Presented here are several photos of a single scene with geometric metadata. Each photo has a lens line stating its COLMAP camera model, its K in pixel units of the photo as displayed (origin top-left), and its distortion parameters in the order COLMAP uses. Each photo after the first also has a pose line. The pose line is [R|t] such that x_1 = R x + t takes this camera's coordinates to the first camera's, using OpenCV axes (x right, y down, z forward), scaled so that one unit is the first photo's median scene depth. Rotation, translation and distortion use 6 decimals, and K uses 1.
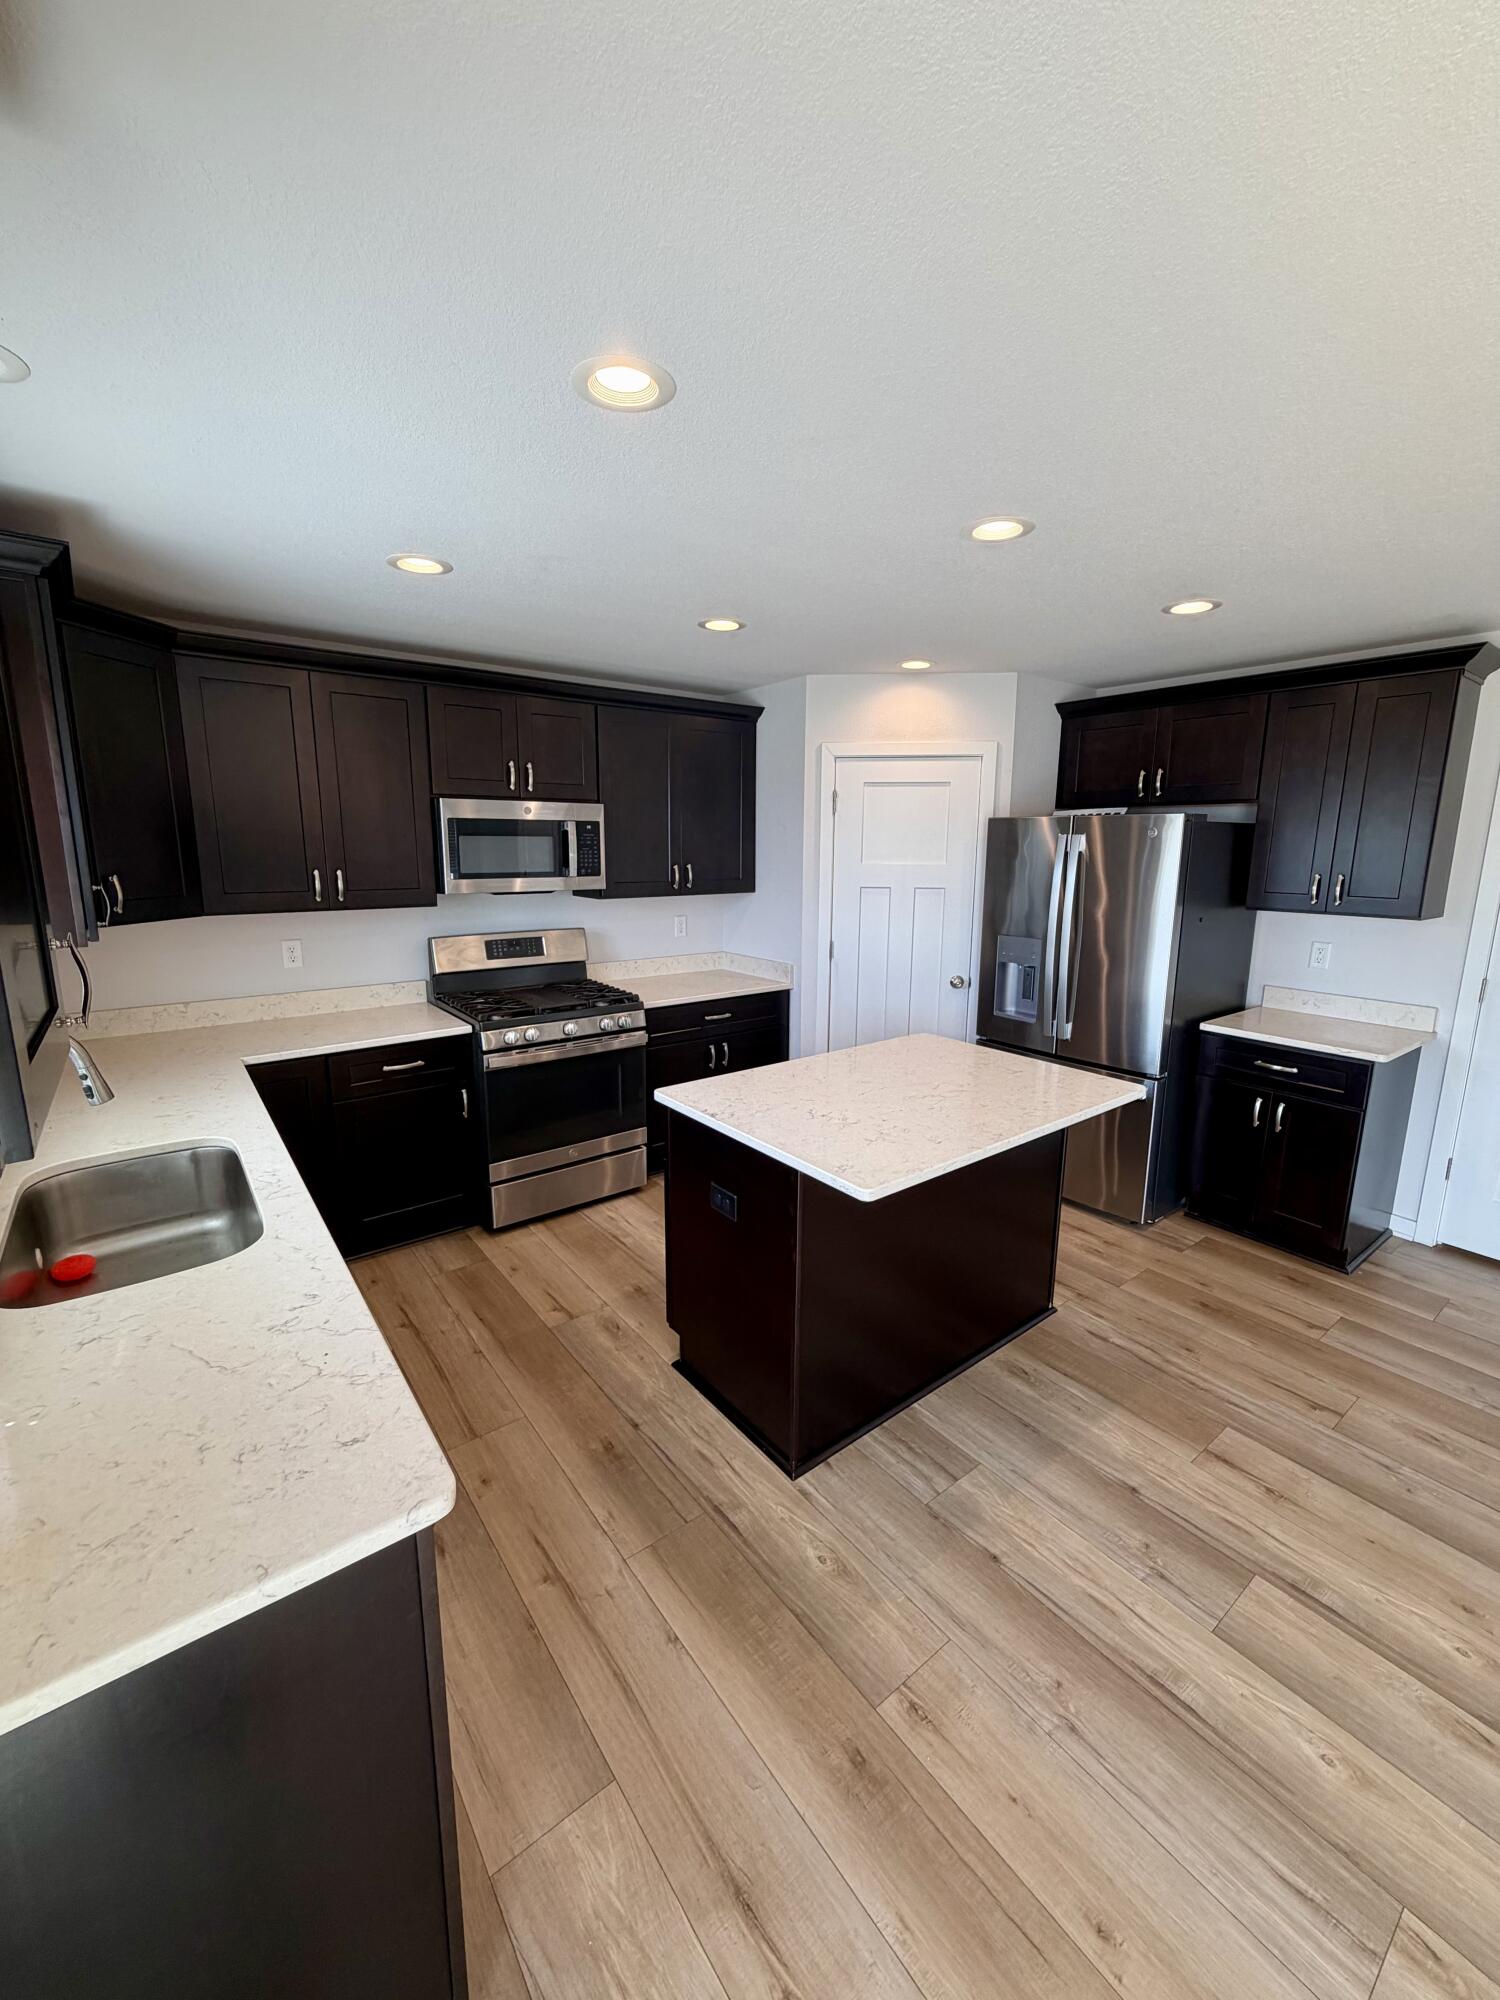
lens RADIAL K [[798.7, 0, 751.6], [0, 798.7, 993.3], [0, 0, 1]] dist [-0.000226, 0.000019]
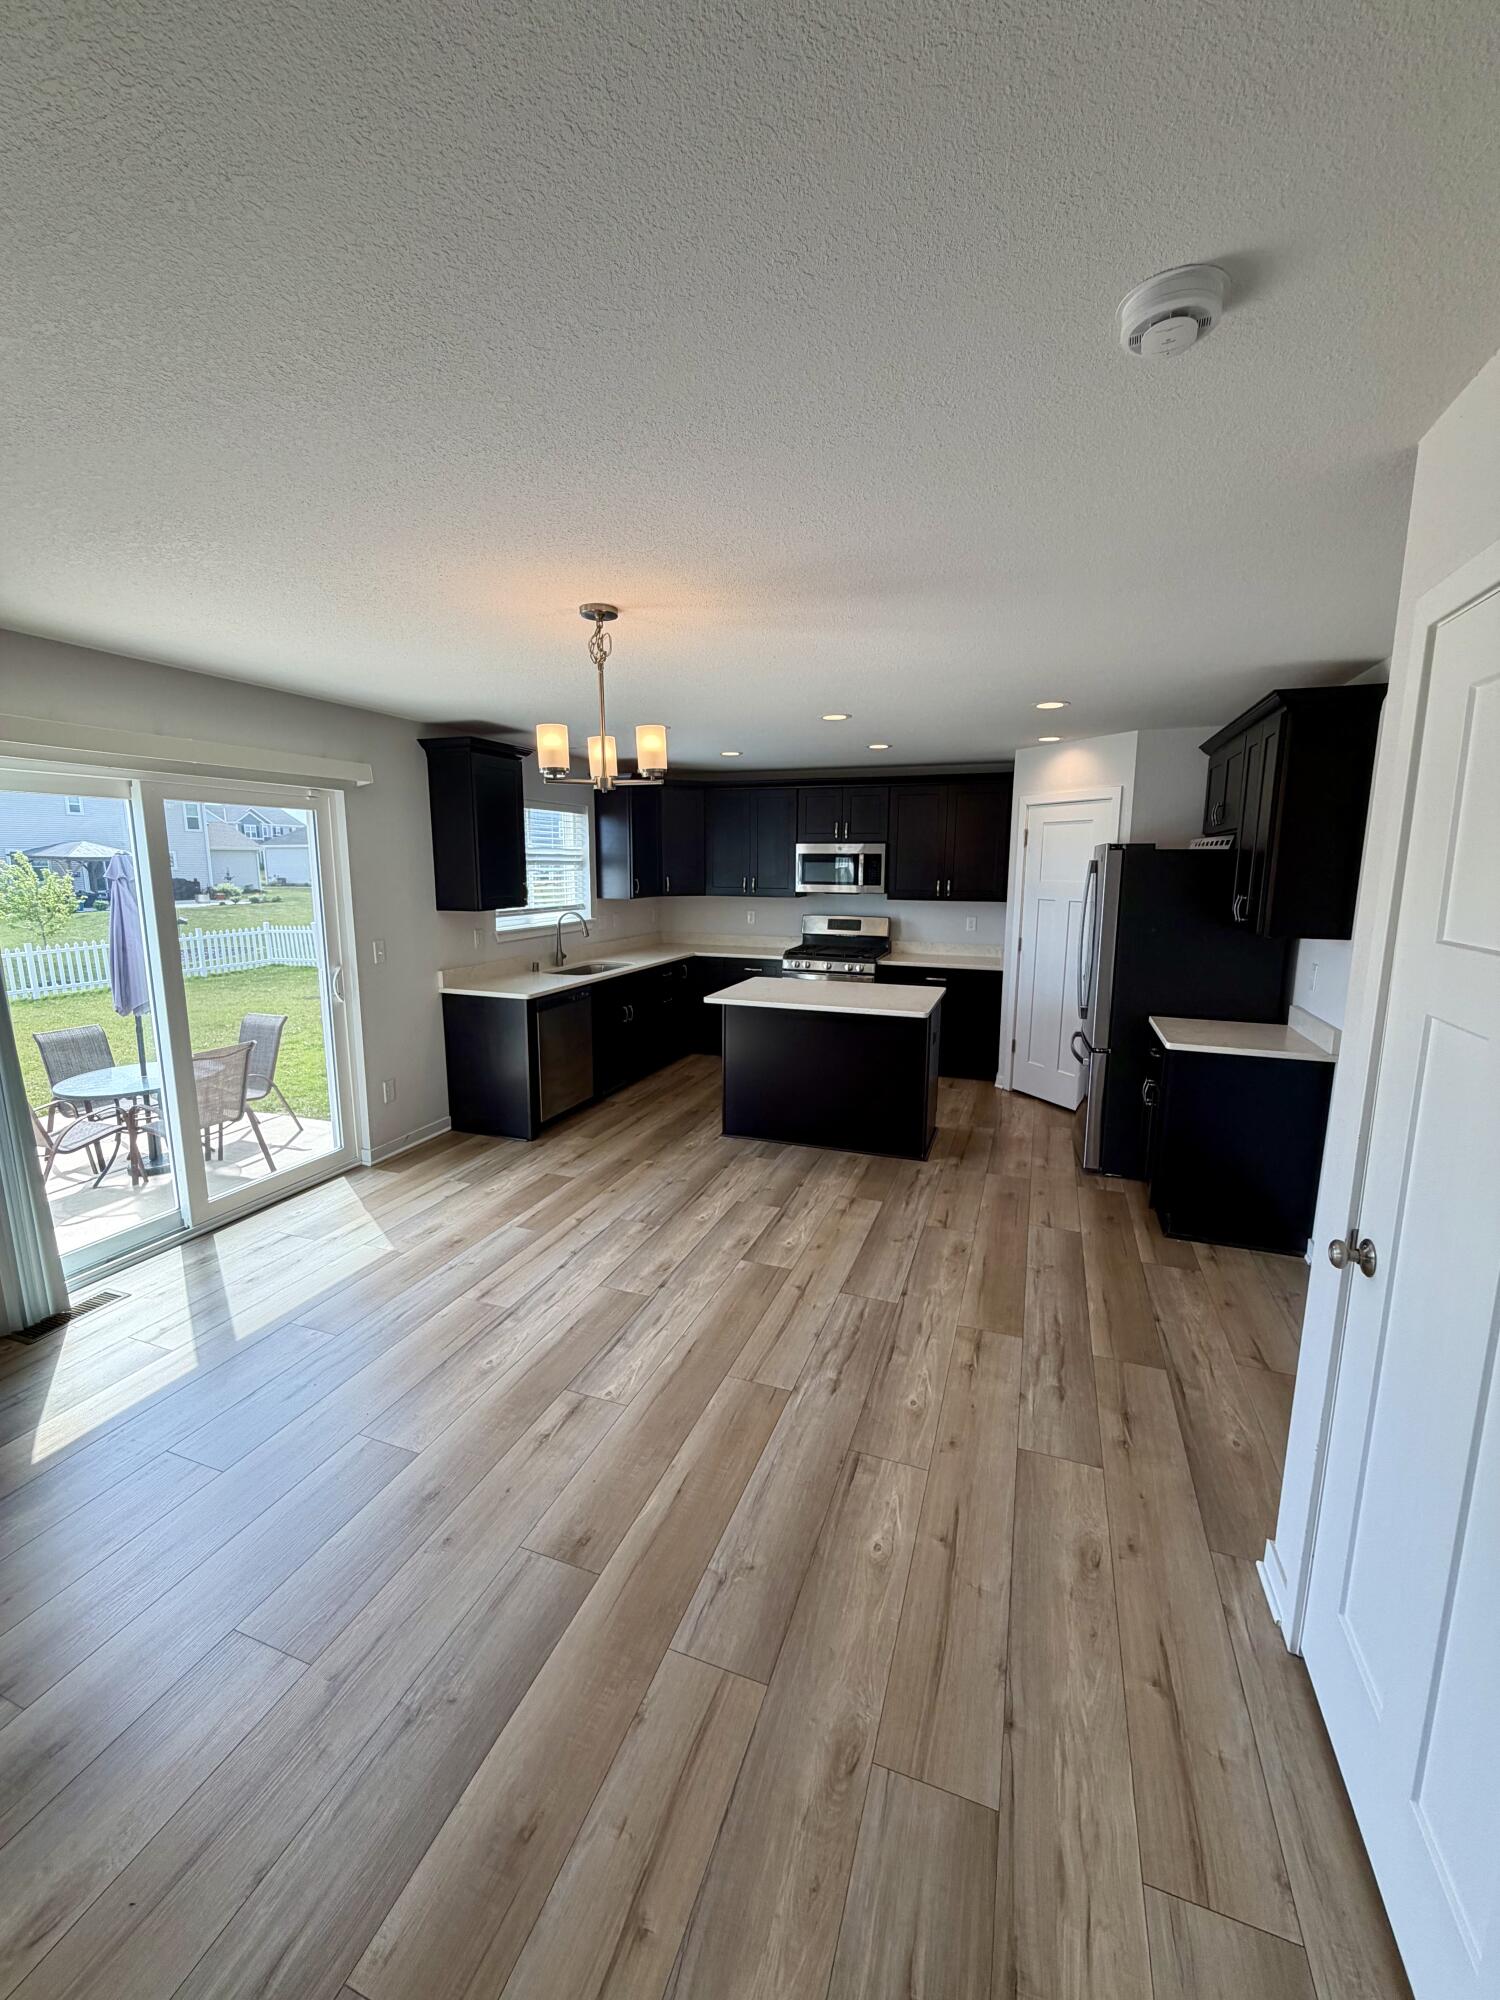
lens RADIAL K [[802.7, 0, 748.2], [0, 802.7, 995.2], [0, 0, 1]] dist [0.001968, 0.000373]
pose [[0.531367, 0.134883, -0.836335, 1.260386], [-0.161683, 0.985243, 0.056173, 0.036652], [0.831570, 0.105373, 0.545333, -0.161032]]
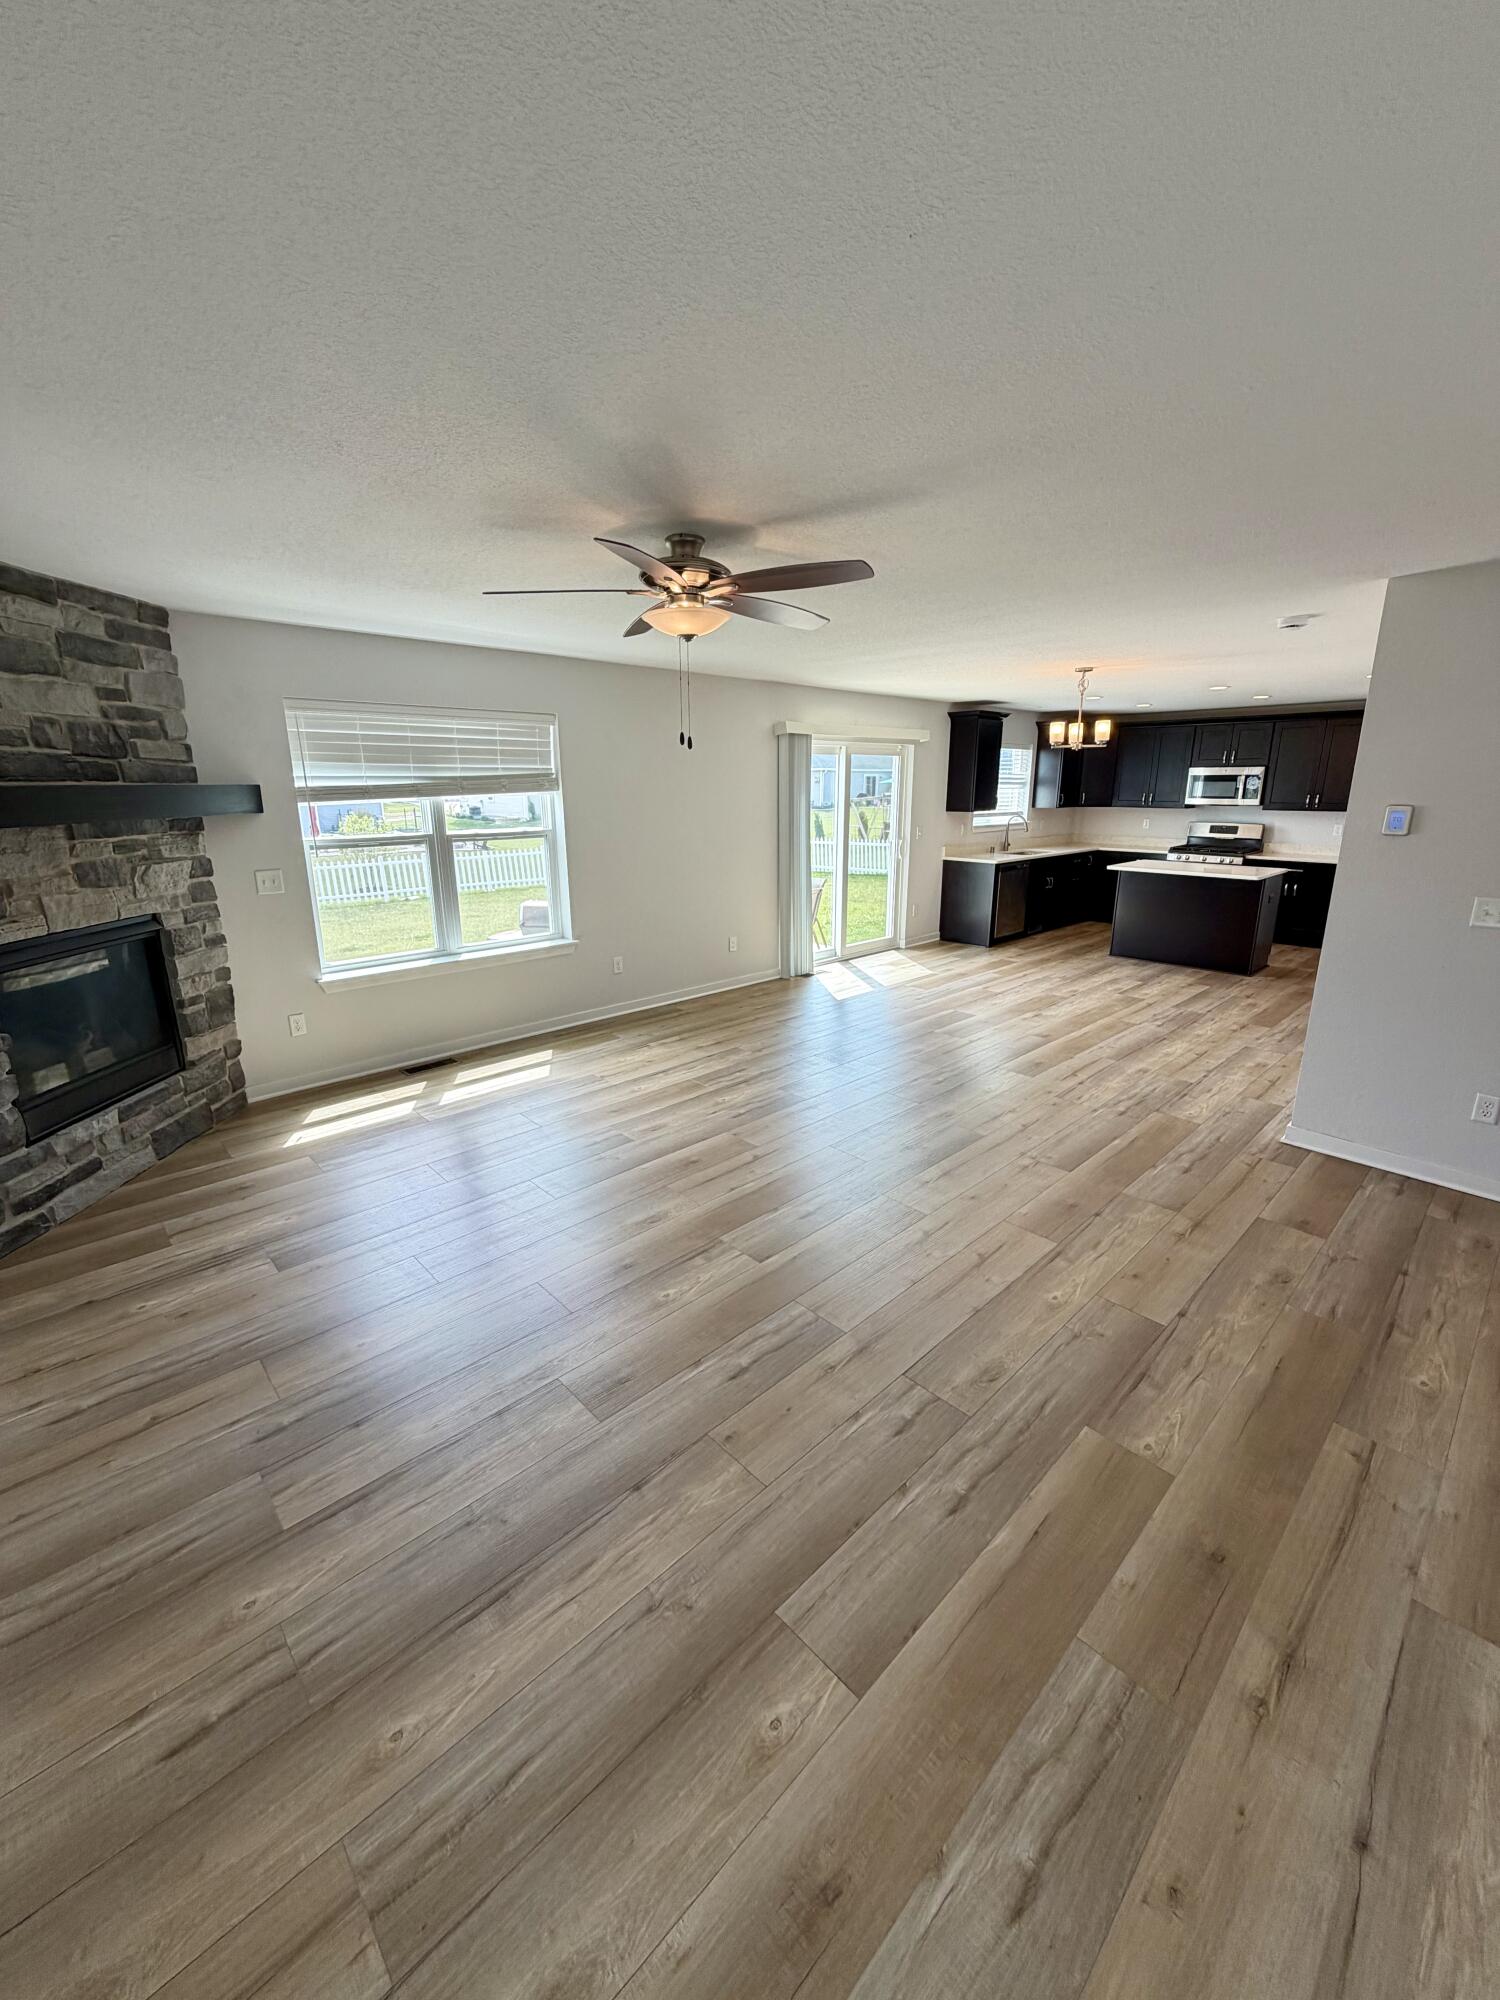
lens RADIAL K [[802.7, 0, 748.2], [0, 802.7, 995.2], [0, 0, 1]] dist [0.001968, 0.000373]
pose [[0.104295, 0.247383, -0.963288, 2.237767], [-0.185384, 0.956431, 0.225551, 0.155639], [0.977116, 0.155055, 0.145612, -0.737536]]
